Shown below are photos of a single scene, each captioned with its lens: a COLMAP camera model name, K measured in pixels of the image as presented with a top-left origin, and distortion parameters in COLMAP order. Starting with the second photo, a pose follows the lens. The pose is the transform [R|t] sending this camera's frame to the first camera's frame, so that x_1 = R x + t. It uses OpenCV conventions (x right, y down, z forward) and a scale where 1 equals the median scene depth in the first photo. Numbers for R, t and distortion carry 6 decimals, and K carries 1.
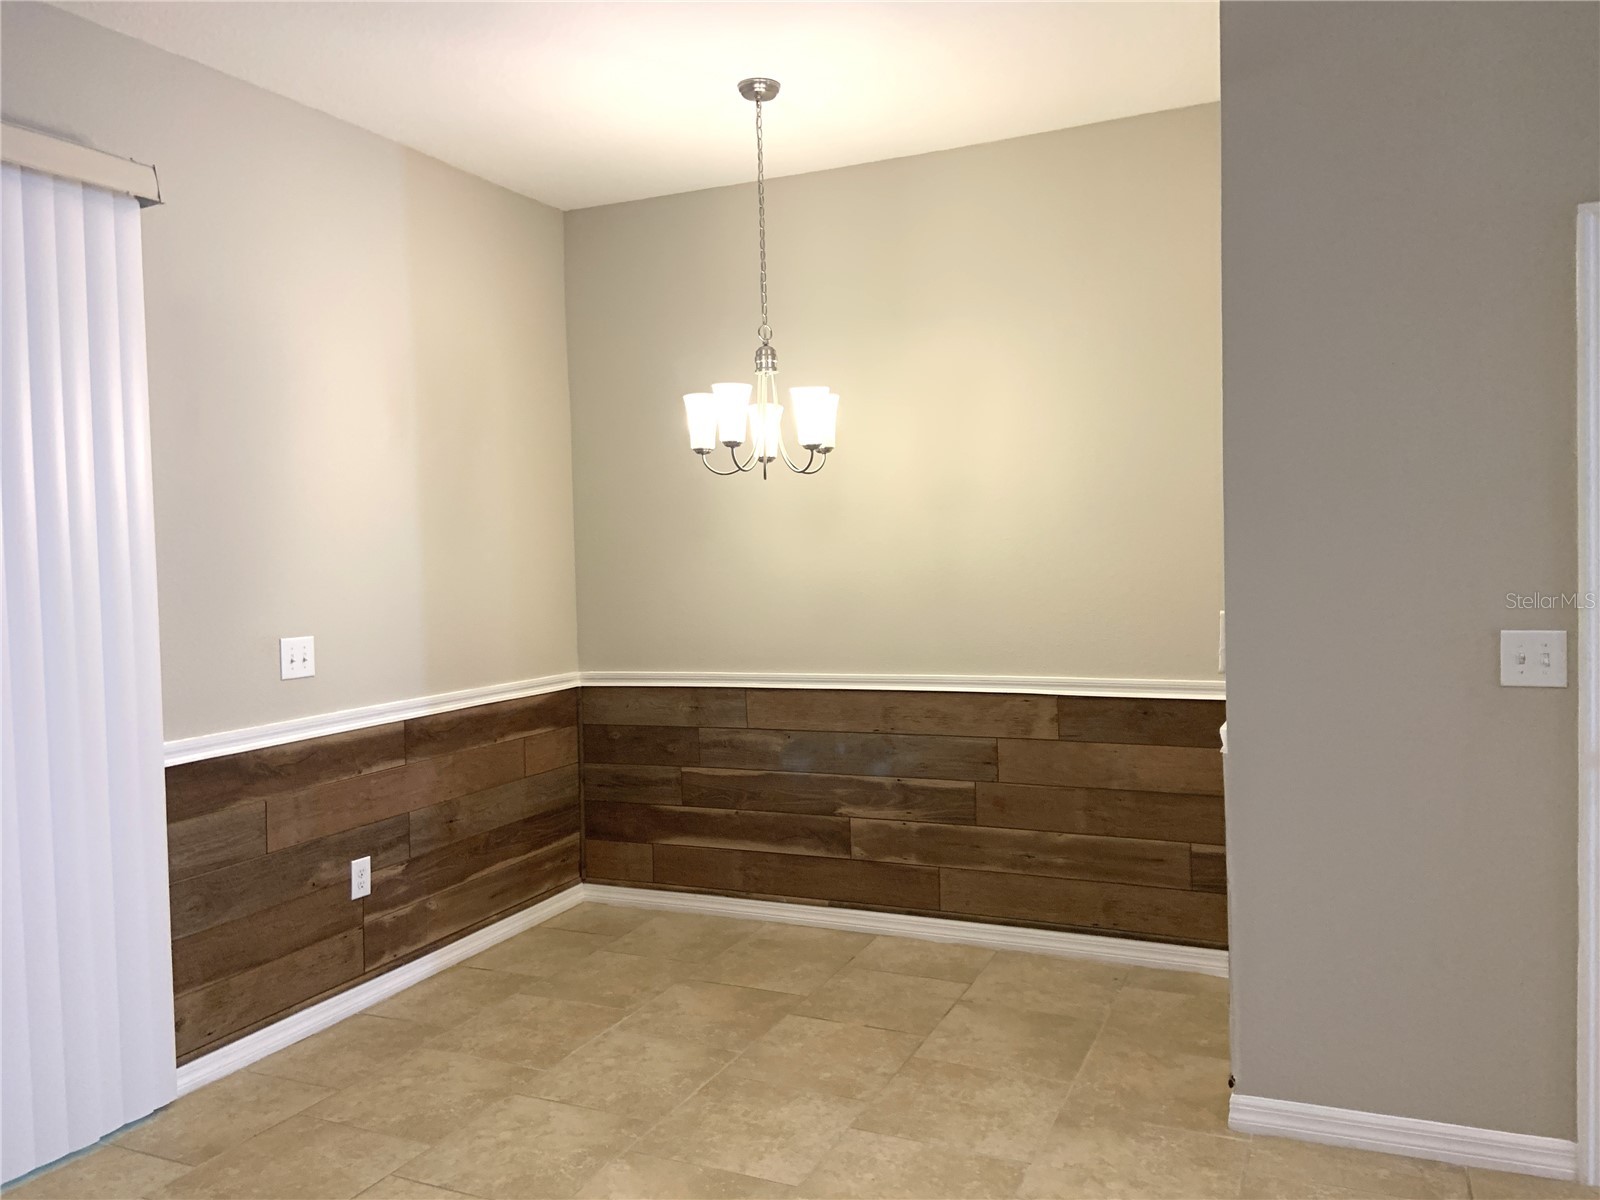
lens RADIAL K [[1212.8, 0, 813.4], [0, 1212.8, 588.8], [0, 0, 1]] dist [0.116359, -0.156219]
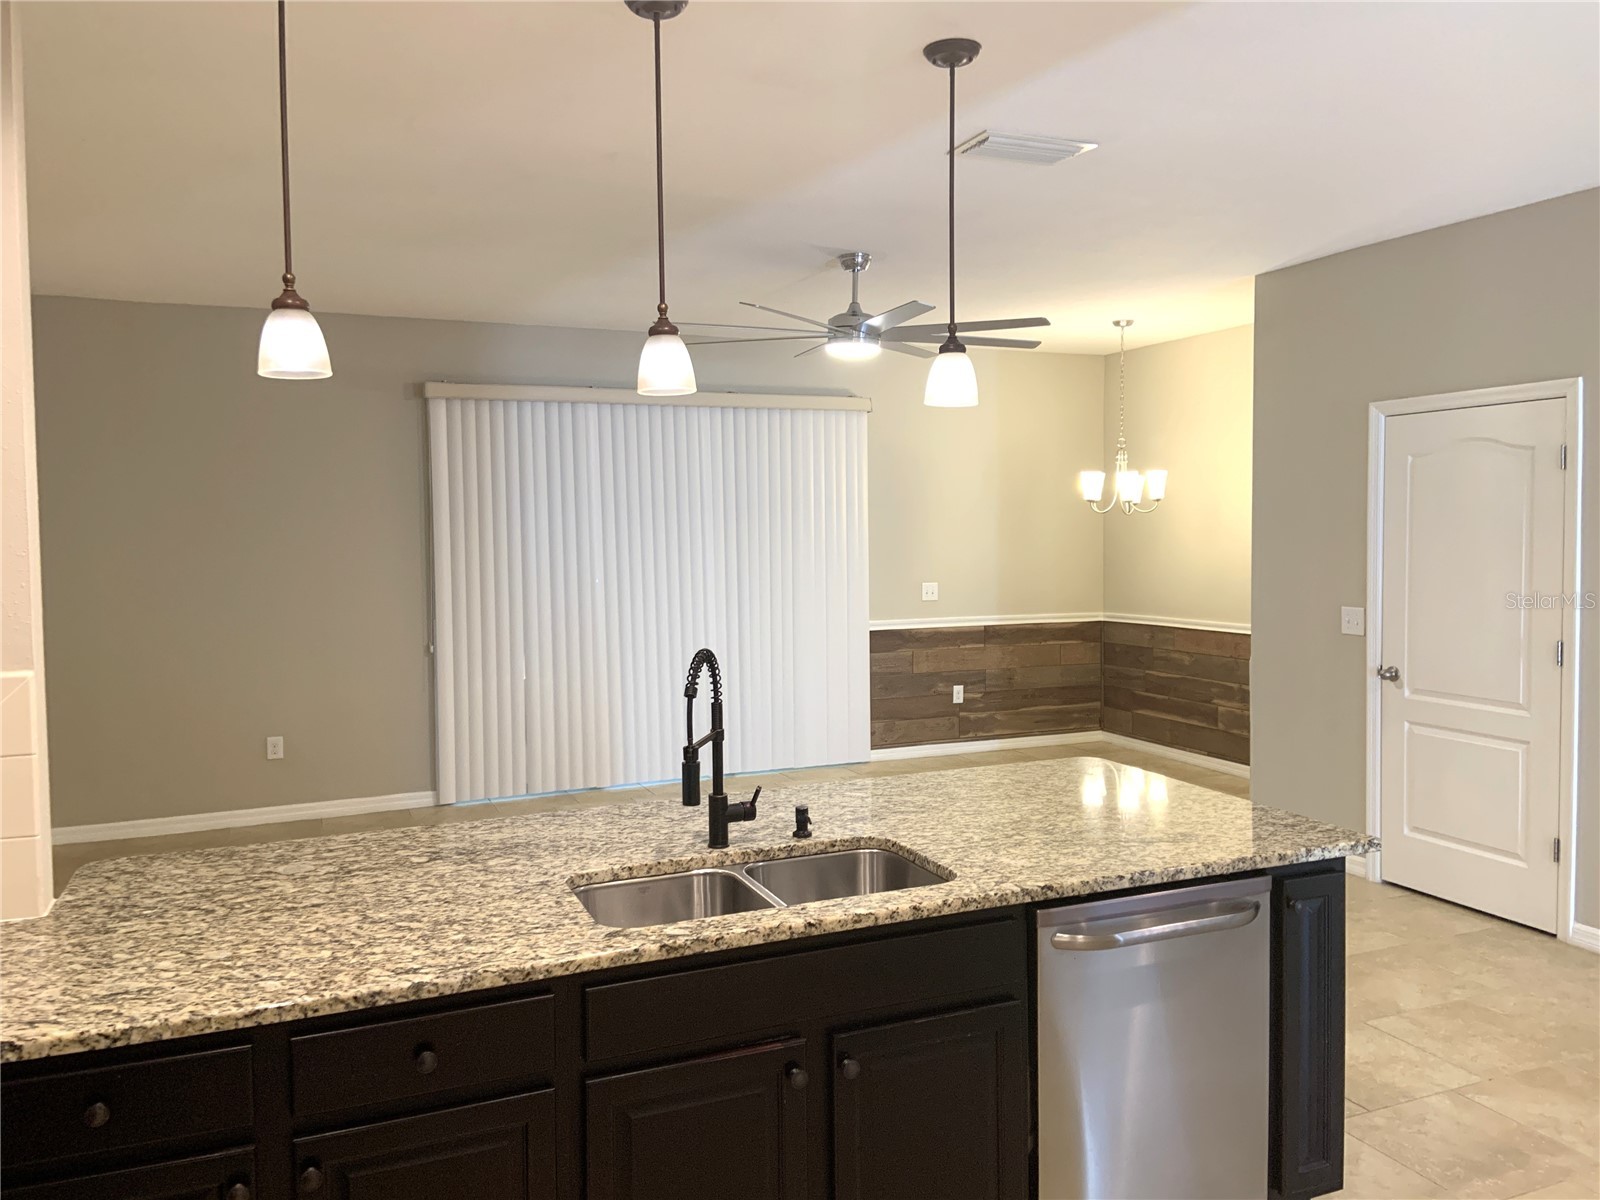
lens RADIAL K [[1212.8, 0, 813.4], [0, 1212.8, 588.8], [0, 0, 1]] dist [0.116359, -0.156219]
pose [[0.731509, 0.053268, -0.679748, 0.868022], [-0.032007, 0.998527, 0.043805, -0.038177], [0.681080, -0.010287, 0.732136, -0.727060]]
